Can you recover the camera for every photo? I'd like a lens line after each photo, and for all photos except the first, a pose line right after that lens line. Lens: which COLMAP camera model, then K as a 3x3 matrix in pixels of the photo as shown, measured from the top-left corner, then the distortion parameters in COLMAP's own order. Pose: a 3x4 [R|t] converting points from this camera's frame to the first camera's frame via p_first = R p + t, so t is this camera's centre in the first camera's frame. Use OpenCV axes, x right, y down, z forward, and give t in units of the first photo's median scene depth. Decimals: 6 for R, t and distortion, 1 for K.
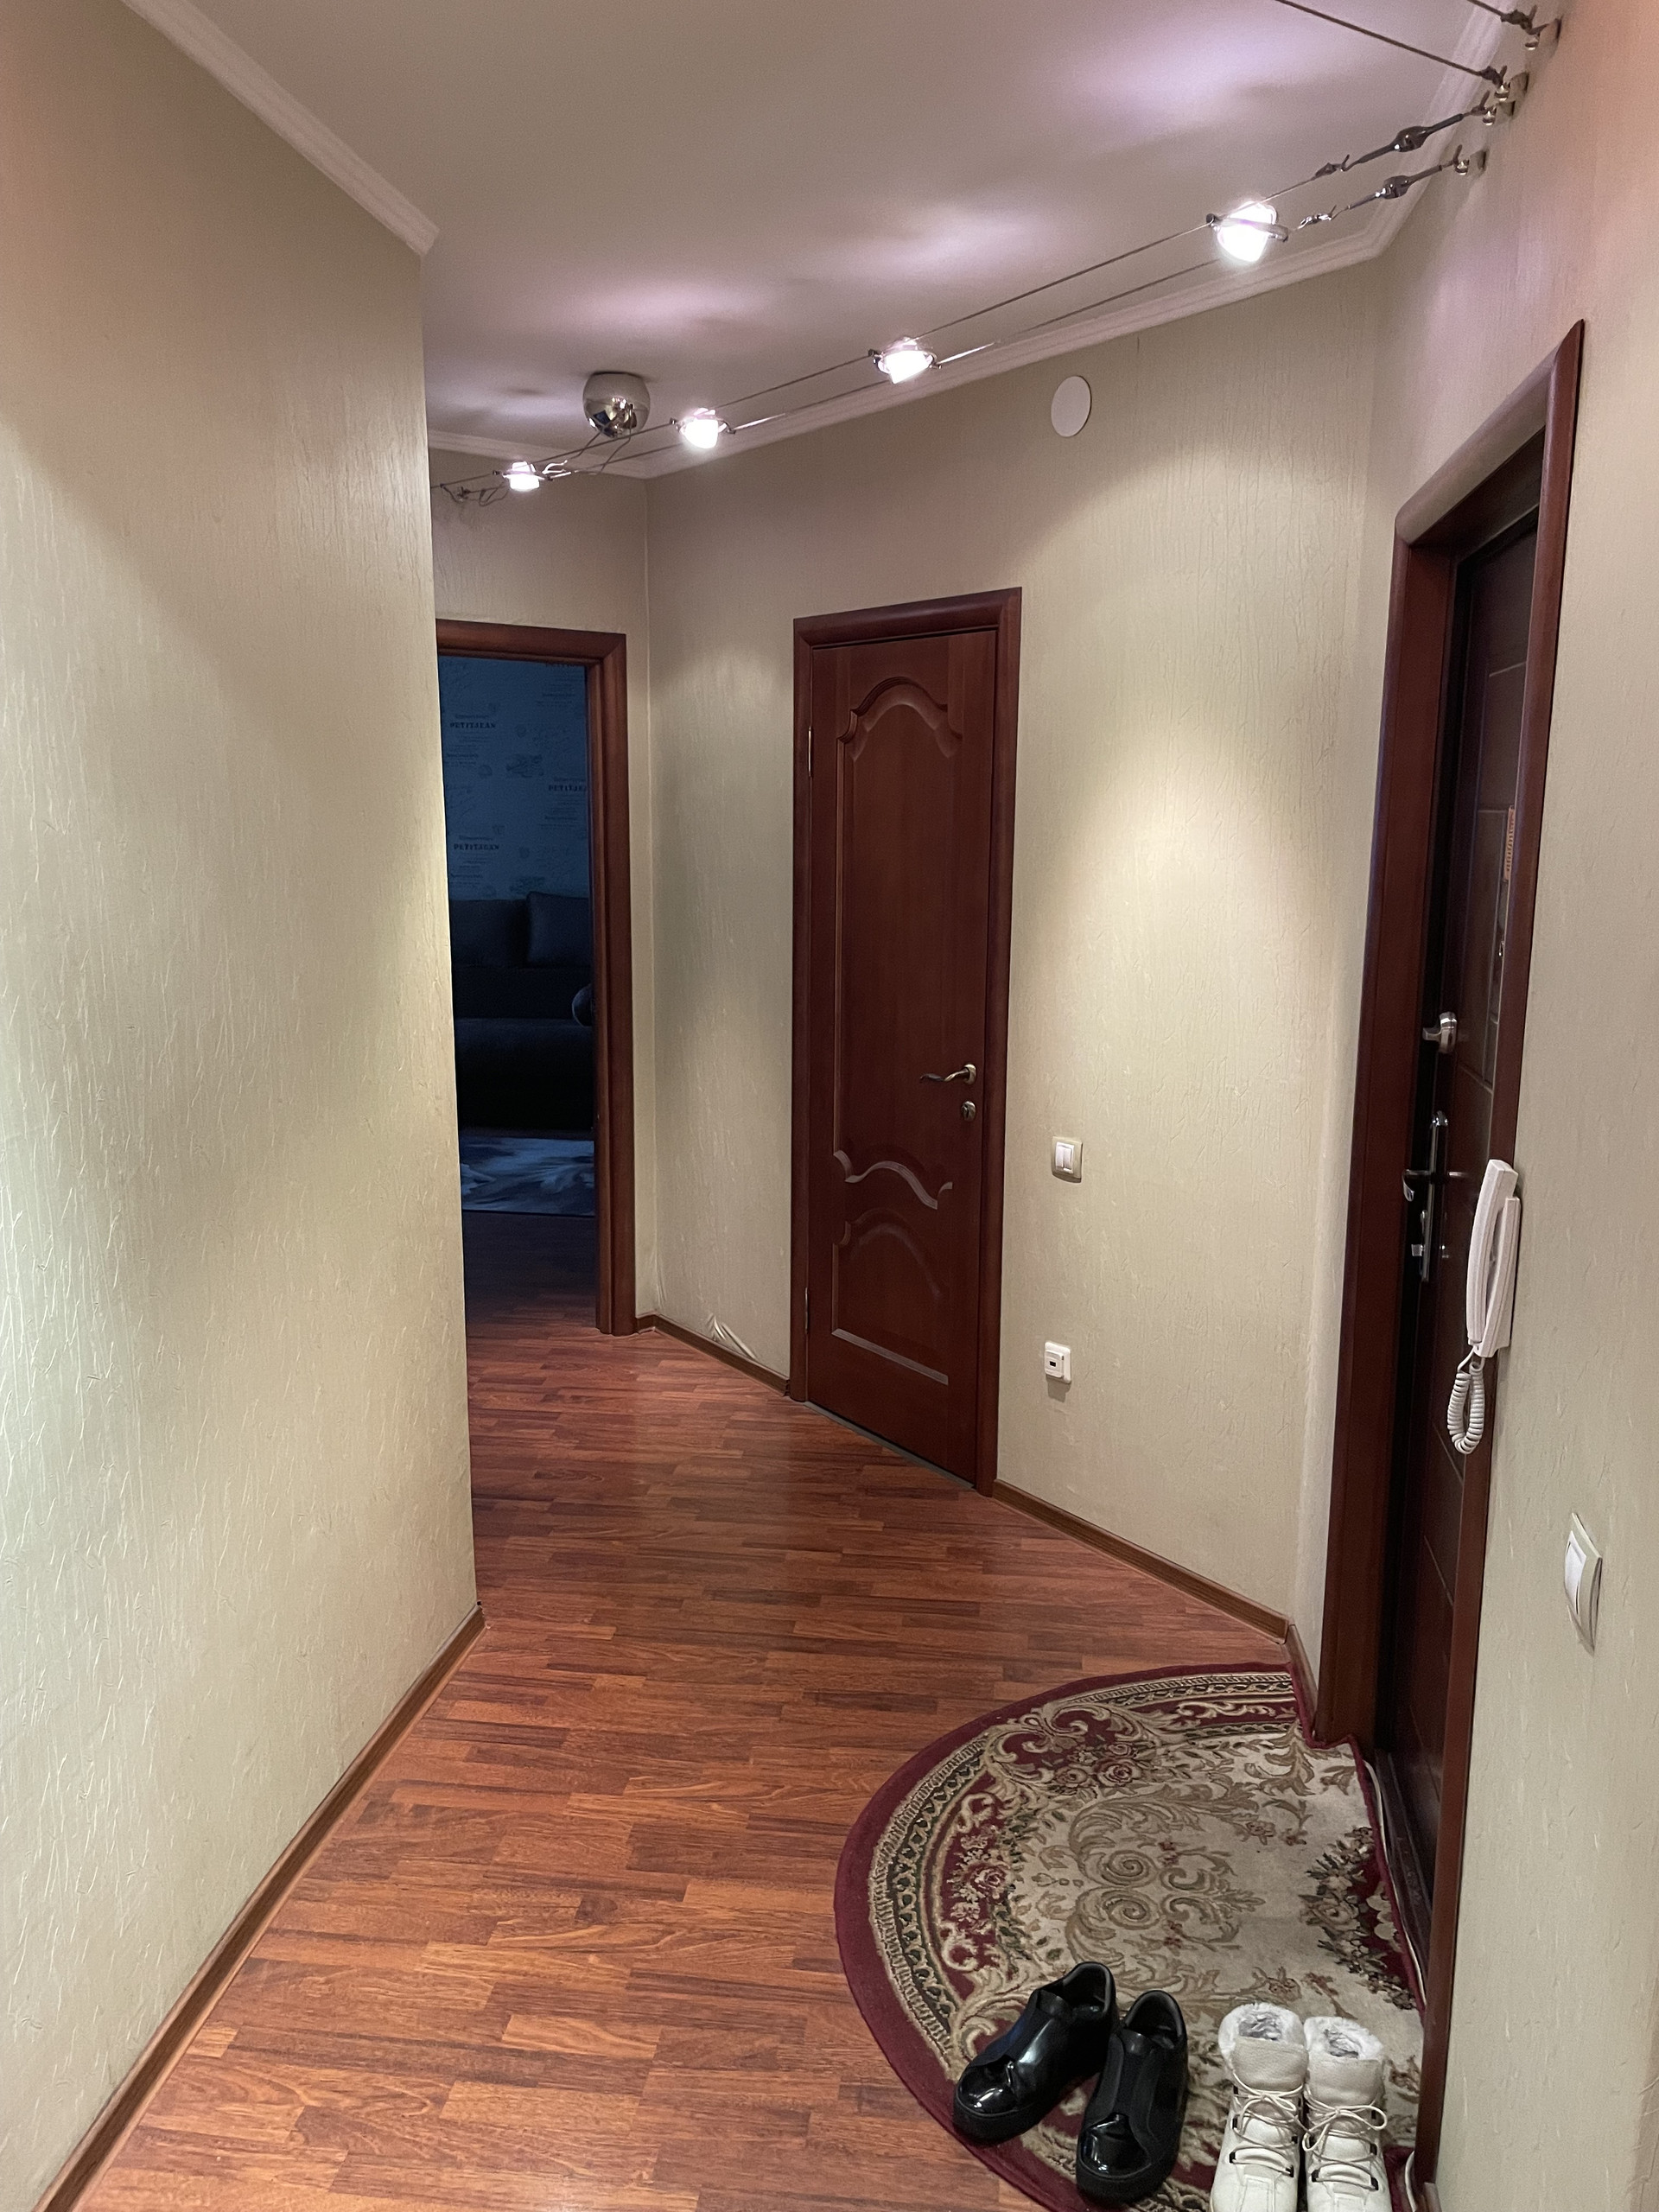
lens RADIAL K [[1656.1, 0, 829.5], [0, 1656.1, 1106.0], [0, 0, 1]] dist [0.108044, -0.148855]
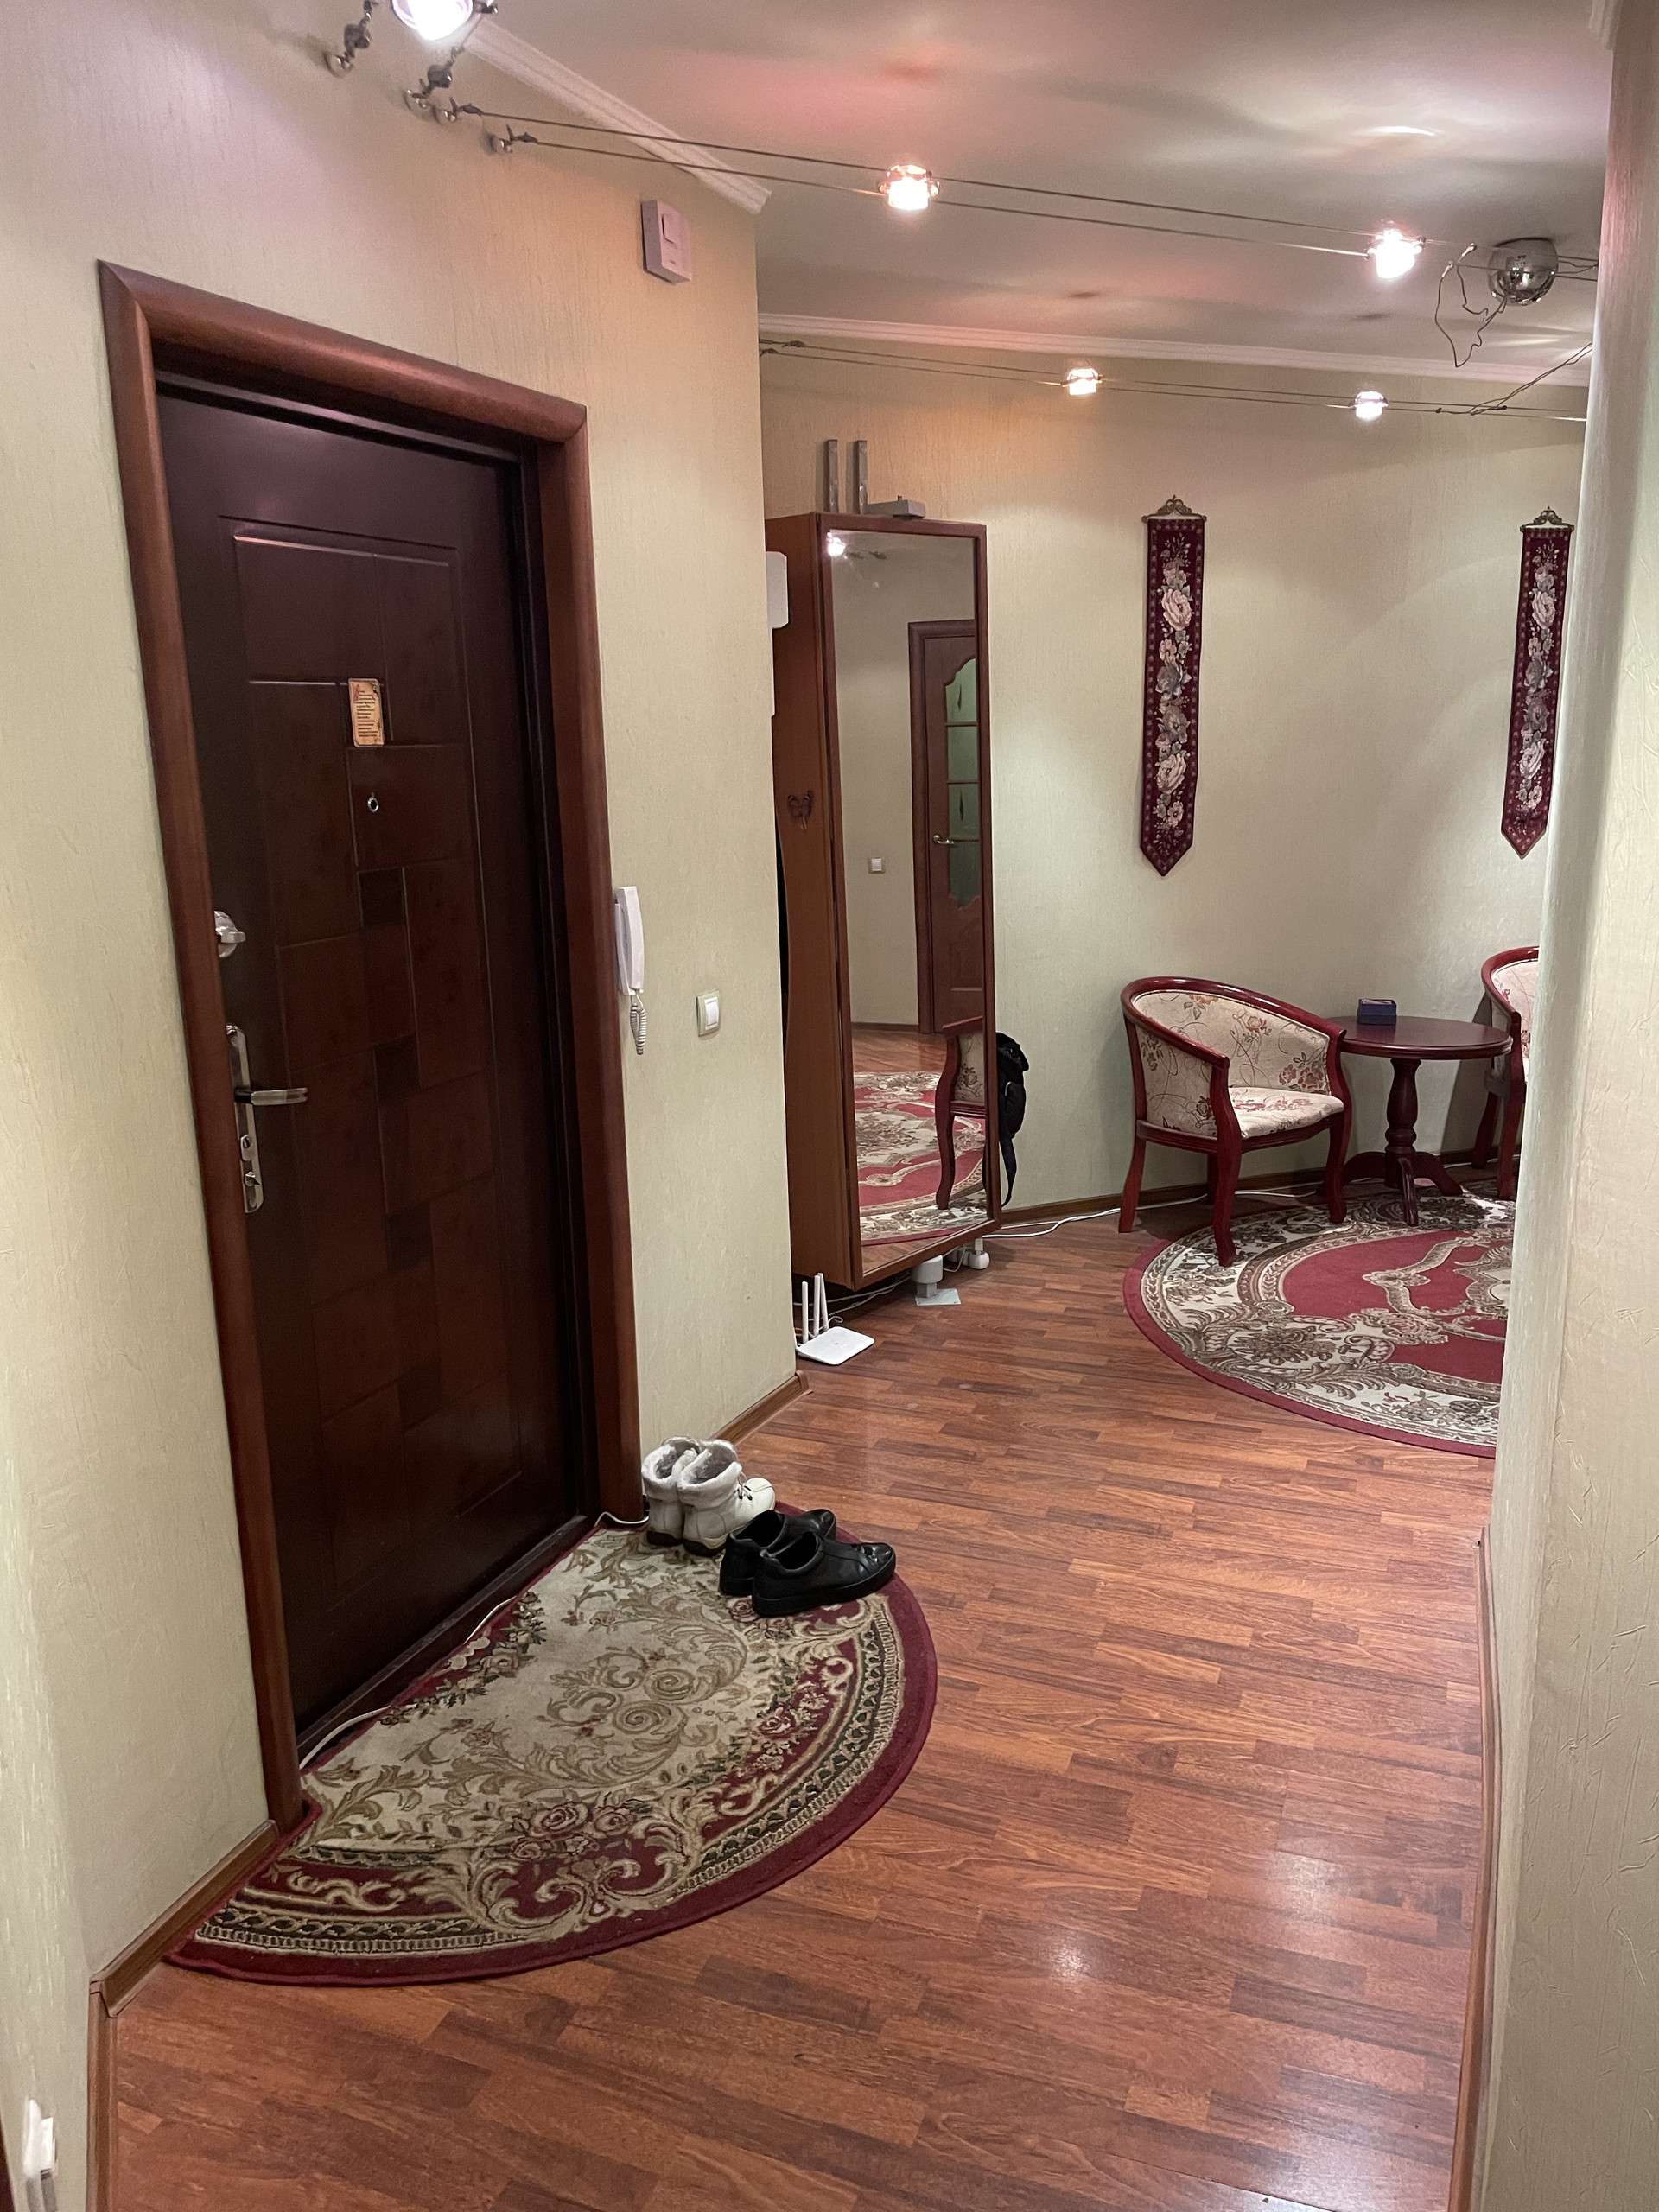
lens RADIAL K [[1656.1, 0, 829.5], [0, 1656.1, 1106.0], [0, 0, 1]] dist [0.108044, -0.148855]
pose [[-0.969699, -0.048025, 0.239538, -0.166871], [0.052342, 0.916878, 0.395720, -0.299645], [-0.238631, 0.396268, -0.886582, 1.760277]]
